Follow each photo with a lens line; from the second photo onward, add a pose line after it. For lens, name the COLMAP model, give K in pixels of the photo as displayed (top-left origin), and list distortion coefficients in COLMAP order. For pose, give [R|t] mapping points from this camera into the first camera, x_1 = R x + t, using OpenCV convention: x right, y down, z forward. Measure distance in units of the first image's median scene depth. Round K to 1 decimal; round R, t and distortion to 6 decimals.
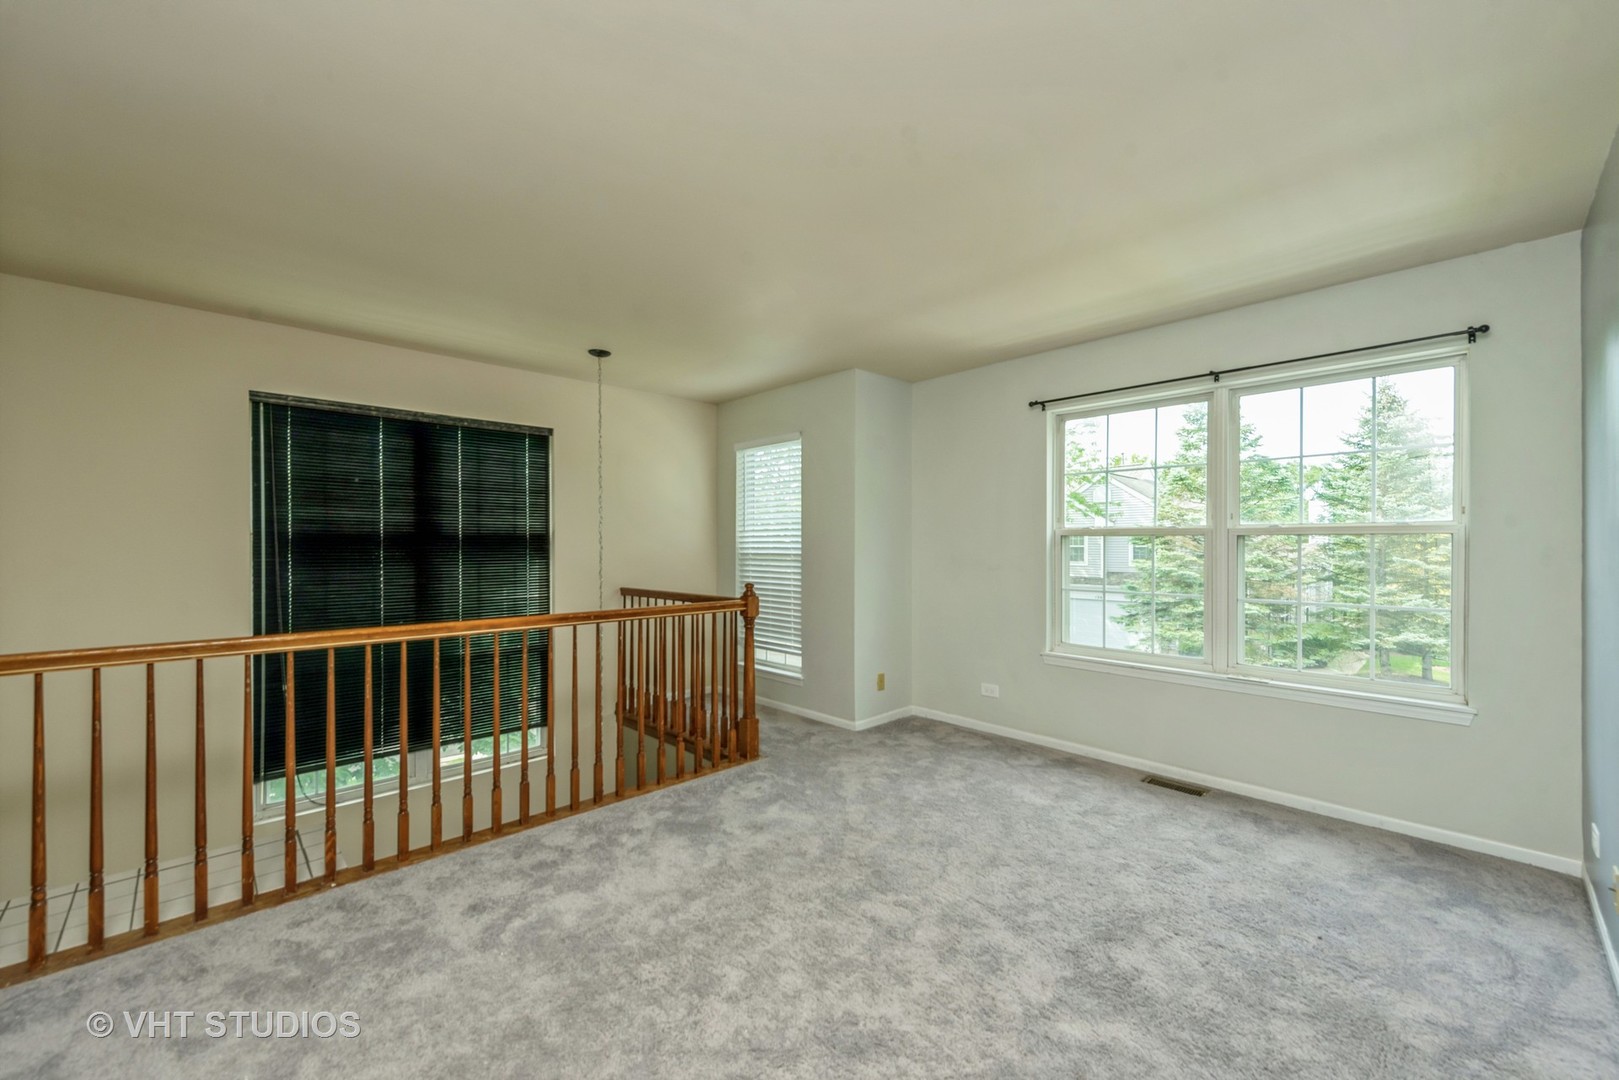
lens RADIAL K [[646.6, 0, 809.5], [0, 646.6, 540.0], [0, 0, 1]] dist [0.001013, -0.000015]
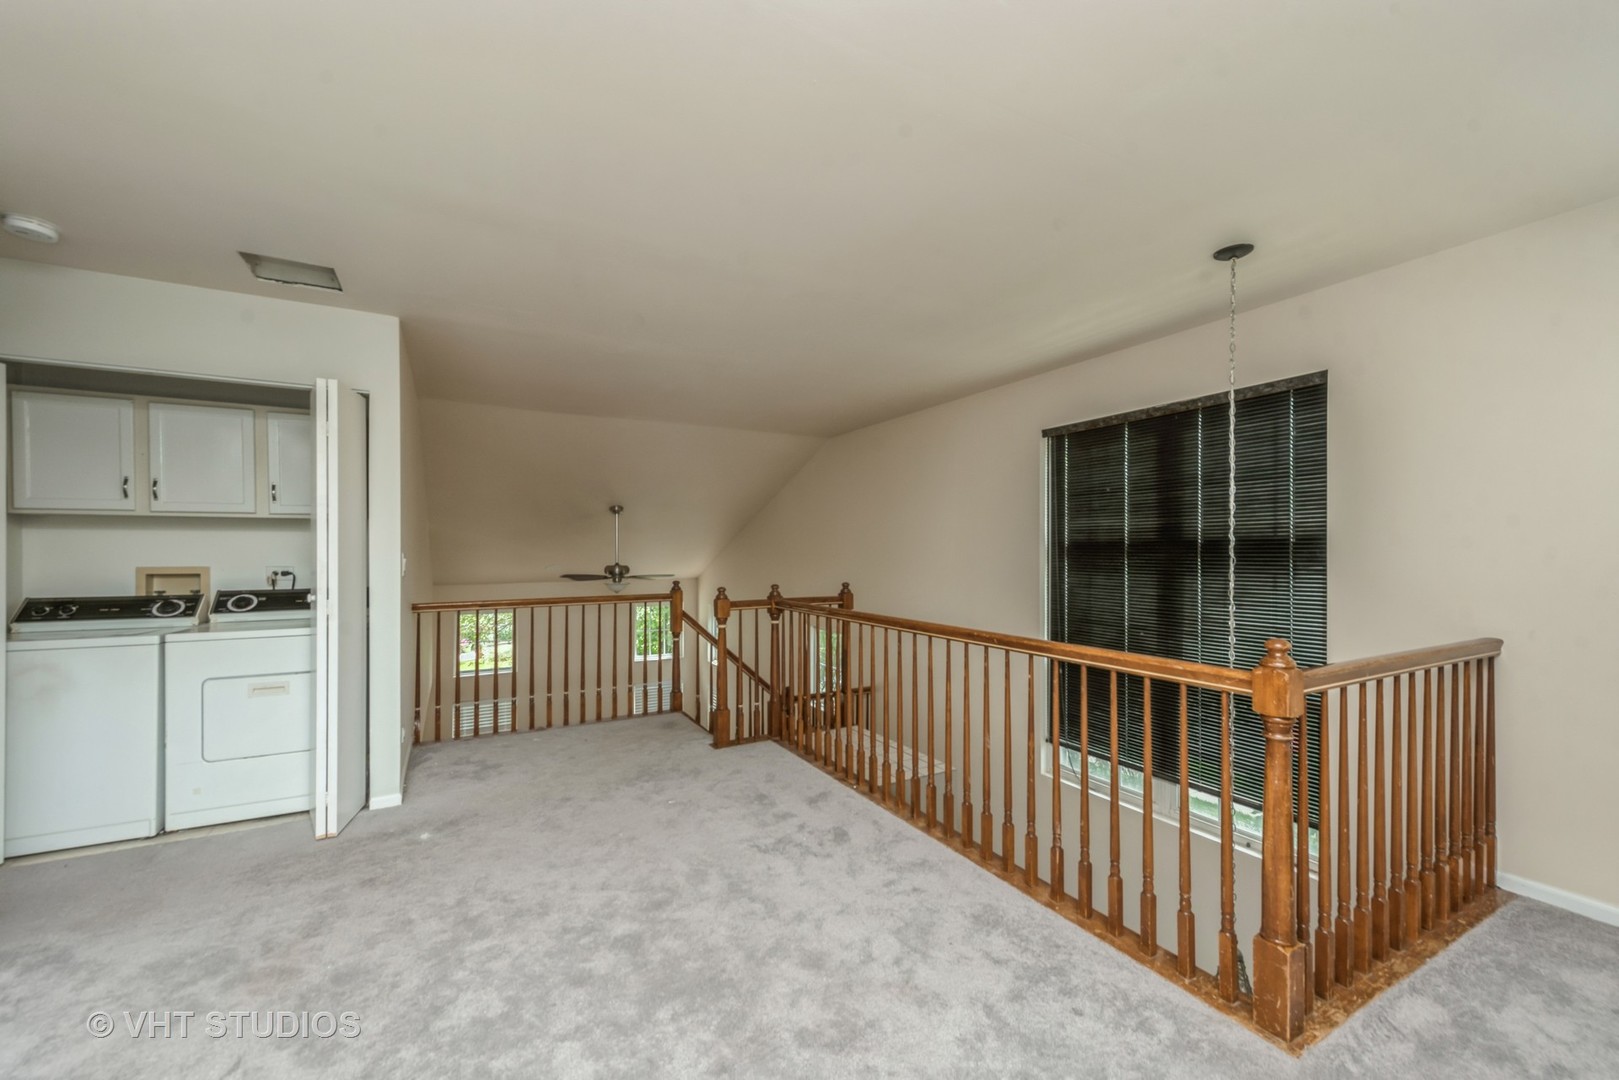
lens RADIAL K [[646.6, 0, 809.5], [0, 646.6, 540.0], [0, 0, 1]] dist [0.001013, -0.000015]
pose [[-0.289294, -0.012718, -0.957156, 0.407291], [0.012439, 0.999777, -0.017044, -0.000075], [0.957160, -0.016836, -0.289071, 0.787586]]
